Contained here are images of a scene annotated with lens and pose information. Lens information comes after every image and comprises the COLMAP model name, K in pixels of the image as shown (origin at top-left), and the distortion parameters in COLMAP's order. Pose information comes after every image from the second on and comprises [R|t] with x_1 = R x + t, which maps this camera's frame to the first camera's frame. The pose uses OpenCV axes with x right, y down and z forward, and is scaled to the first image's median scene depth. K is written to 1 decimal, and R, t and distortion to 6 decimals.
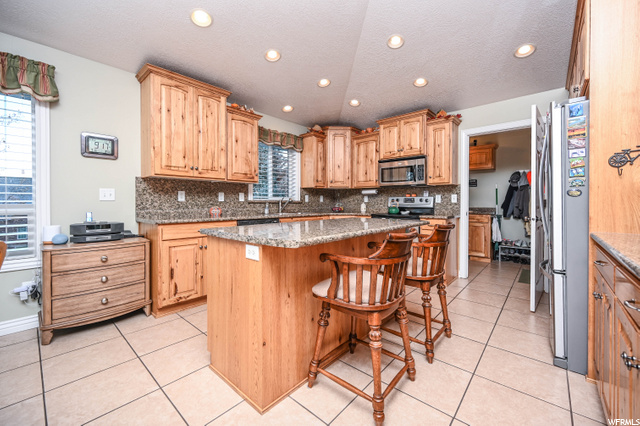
lens RADIAL K [[260.9, 0, 321.3], [0, 260.9, 204.2], [0, 0, 1]] dist [-0.000459, -0.000009]
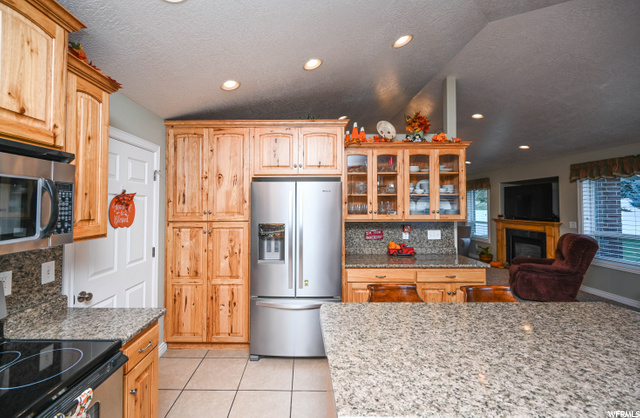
lens RADIAL K [[264.9, 0, 300.1], [0, 264.9, 200.4], [0, 0, 1]] dist [0.000035, -0.000081]
pose [[-0.652005, 0.007645, 0.758176, -0.027795], [0.001111, 0.999958, -0.009127, -0.112182], [-0.758214, -0.005109, -0.651986, 0.879330]]
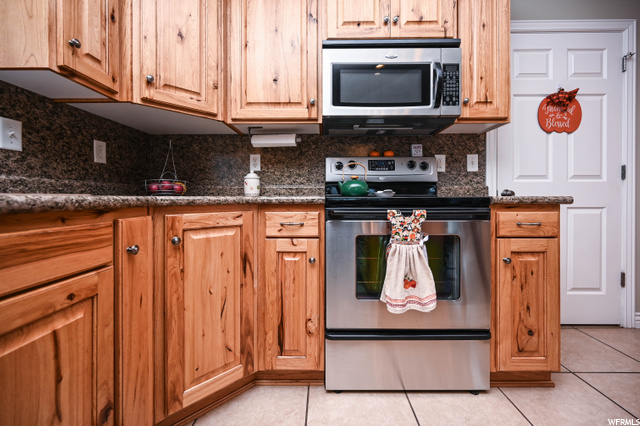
lens RADIAL K [[259.8, 0, 321.3], [0, 259.8, 197.7], [0, 0, 1]] dist [-0.000219, 0.000276]
pose [[0.752081, -0.006838, 0.659035, -0.004408], [0.006660, 0.999974, 0.002776, 0.033677], [-0.659037, 0.002302, 0.752107, 0.747563]]
